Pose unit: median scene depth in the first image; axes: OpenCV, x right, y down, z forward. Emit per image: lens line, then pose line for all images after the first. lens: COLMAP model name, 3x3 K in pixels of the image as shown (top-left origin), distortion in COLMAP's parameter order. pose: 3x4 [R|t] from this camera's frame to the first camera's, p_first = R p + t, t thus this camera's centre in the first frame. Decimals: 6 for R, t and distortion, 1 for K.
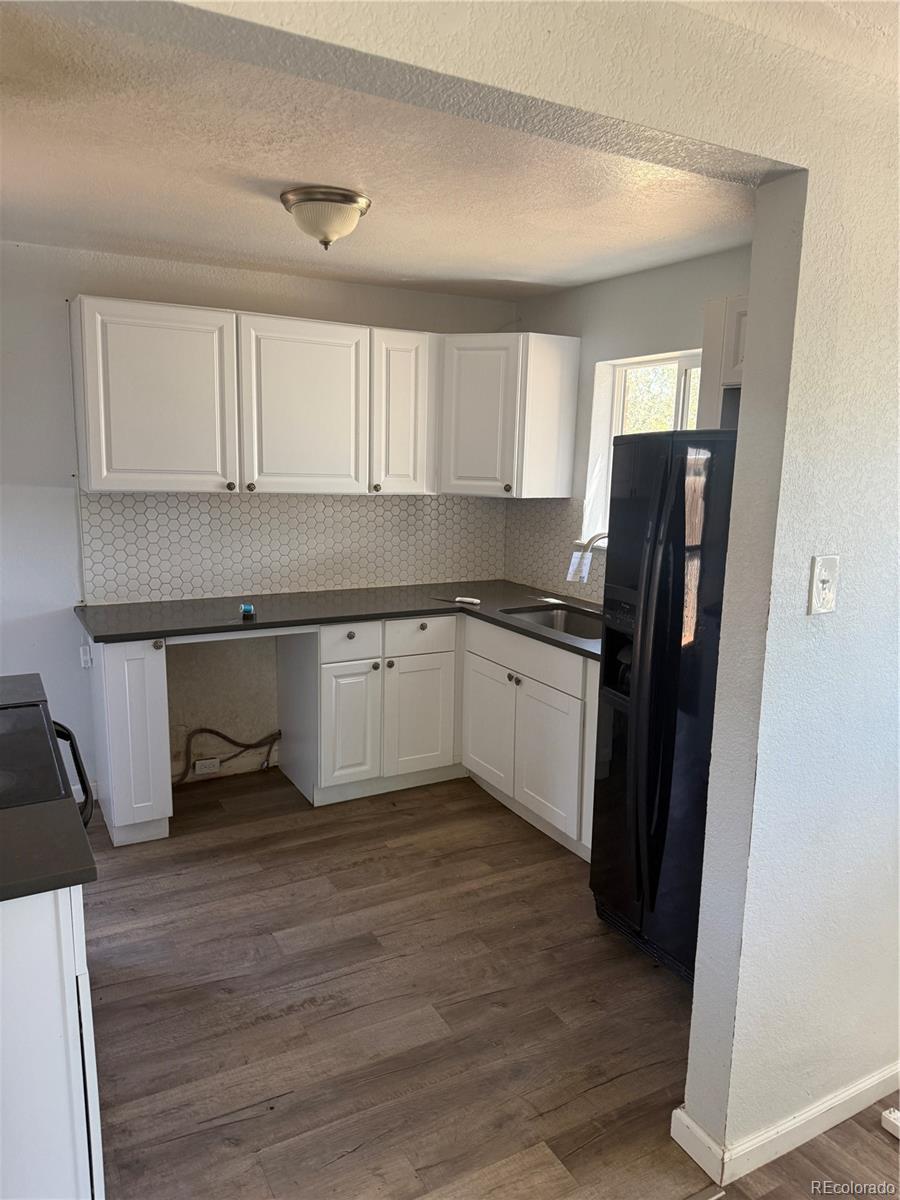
lens RADIAL K [[851.6, 0, 449.0], [0, 851.6, 597.1], [0, 0, 1]] dist [0.029248, -0.044572]
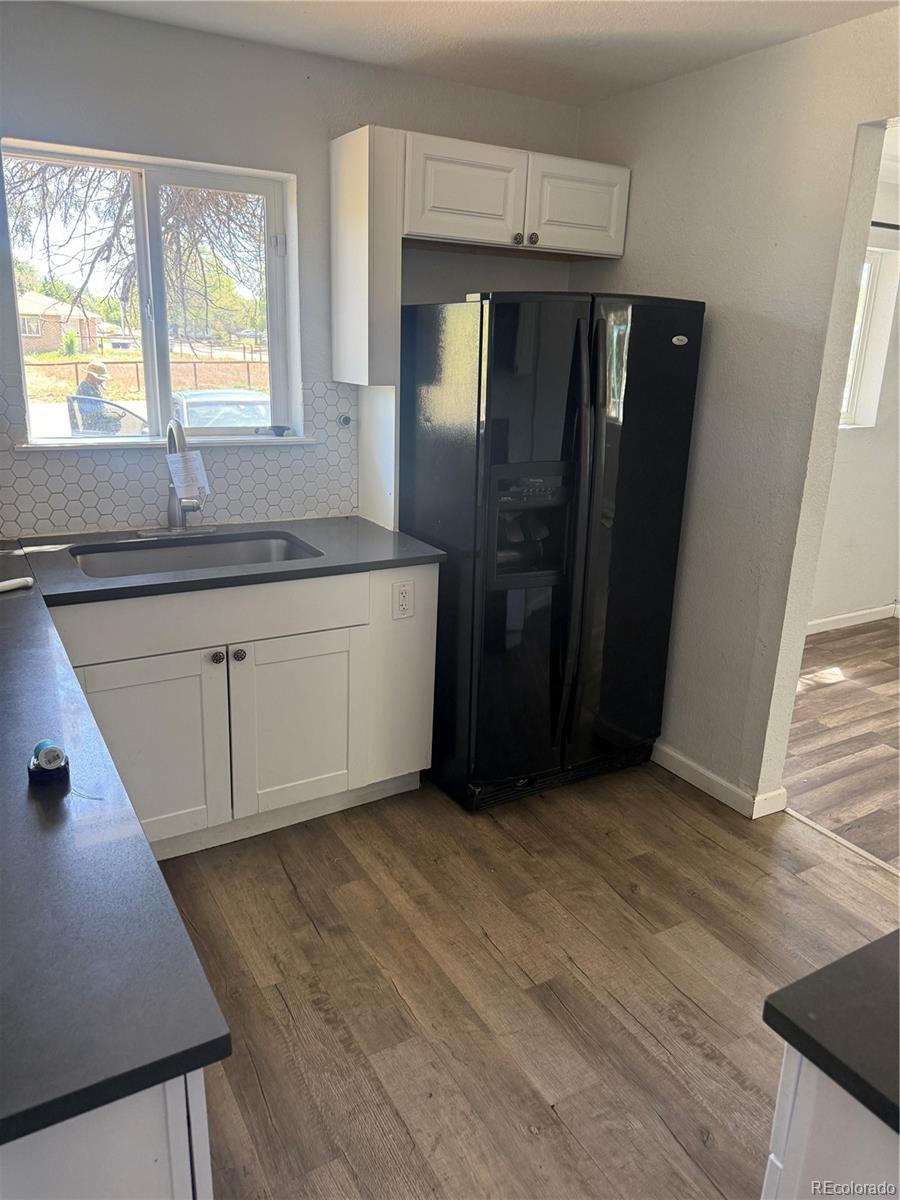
lens RADIAL K [[851.6, 0, 453.9], [0, 851.6, 580.5], [0, 0, 1]] dist [0.029248, -0.044572]
pose [[-0.024324, -0.301747, 0.953078, -0.694236], [0.134397, 0.943718, 0.302214, -0.175977], [-0.990629, 0.135441, 0.017599, 1.010199]]
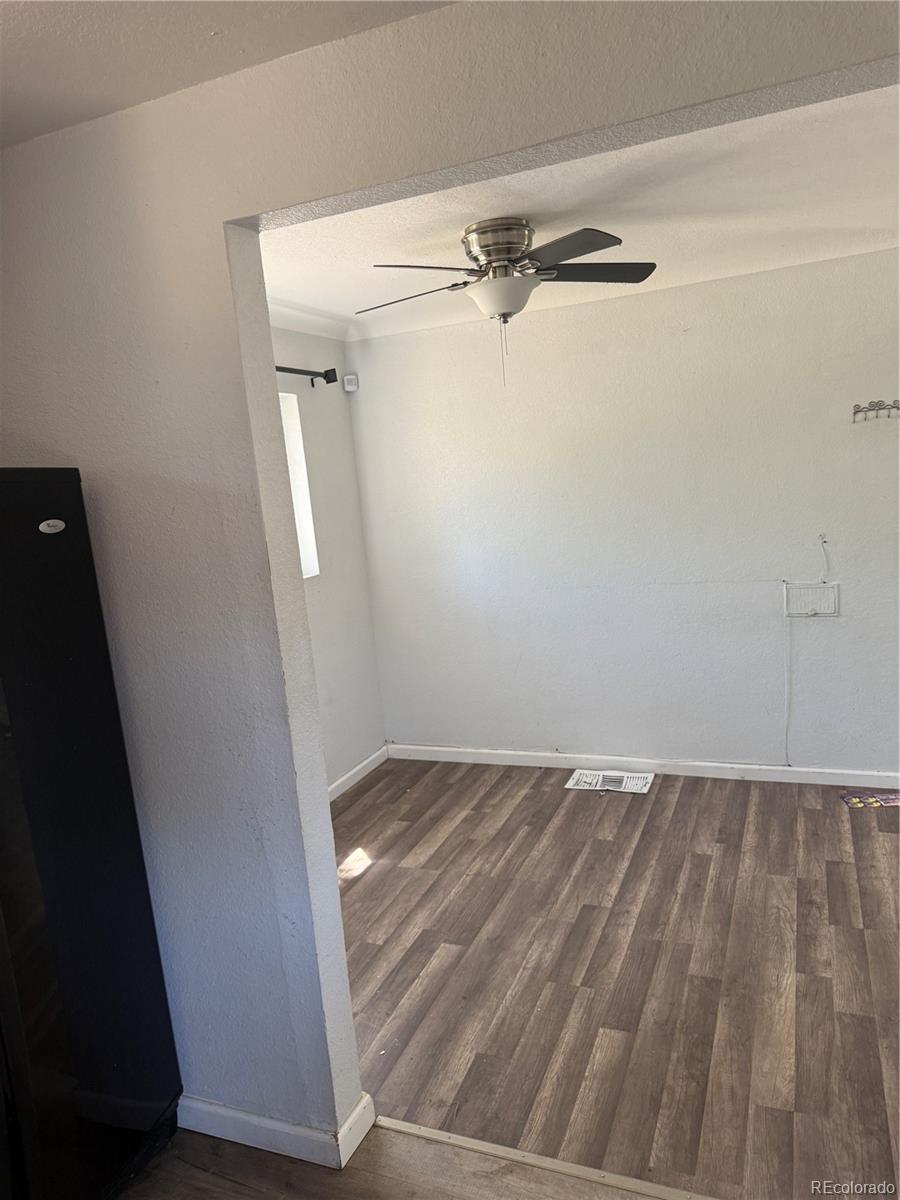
lens RADIAL K [[851.6, 0, 448.2], [0, 851.6, 604.5], [0, 0, 1]] dist [0.029248, -0.044572]
pose [[-0.619951, -0.100435, 0.778186, -0.374944], [0.204137, 0.936976, 0.283557, -0.172091], [-0.757620, 0.334648, -0.560377, 0.887944]]
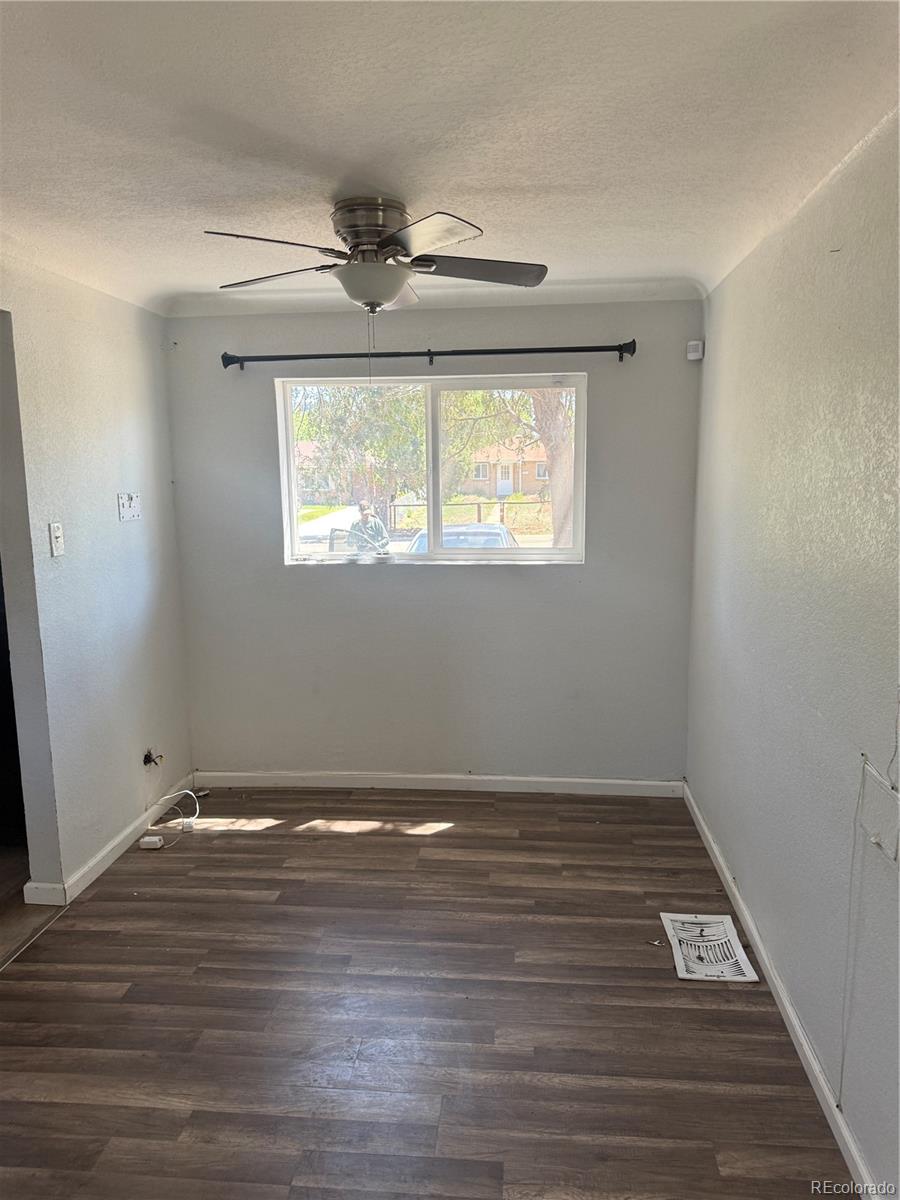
lens RADIAL K [[851.6, 0, 456.5], [0, 851.6, 604.5], [0, 0, 1]] dist [0.029248, -0.044572]
pose [[0.555712, -0.168095, 0.814204, -0.346640], [0.162537, 0.982415, 0.091888, 0.054992], [-0.815332, 0.081275, 0.573262, -0.417081]]
